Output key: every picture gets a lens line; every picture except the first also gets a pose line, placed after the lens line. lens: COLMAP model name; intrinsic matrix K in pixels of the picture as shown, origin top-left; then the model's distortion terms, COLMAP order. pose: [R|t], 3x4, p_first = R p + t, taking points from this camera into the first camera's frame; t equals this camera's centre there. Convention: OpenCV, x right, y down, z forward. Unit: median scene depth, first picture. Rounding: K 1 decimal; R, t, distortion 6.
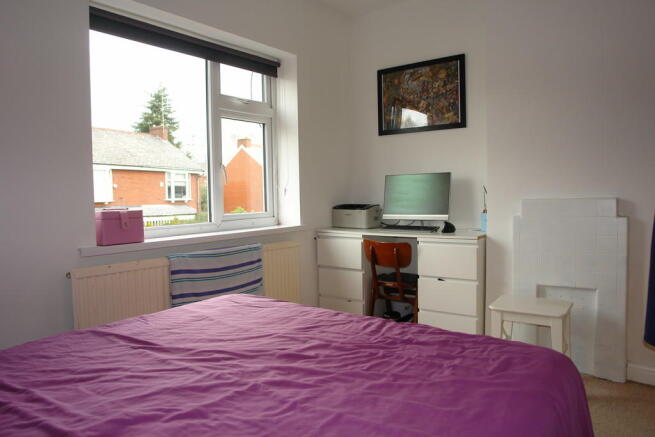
lens RADIAL K [[456.6, 0, 325.6], [0, 456.6, 215.7], [0, 0, 1]] dist [-0.078232, 0.006335]
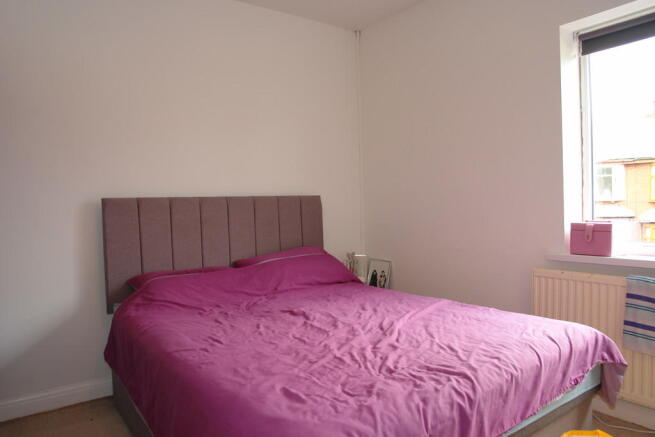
lens RADIAL K [[456.6, 0, 325.6], [0, 456.6, 215.7], [0, 0, 1]] dist [-0.078232, 0.006335]
pose [[-0.299117, 0.035850, -0.953543, 0.732082], [-0.016538, 0.998949, 0.042745, -0.066035], [0.954073, 0.028555, -0.298210, 0.745946]]
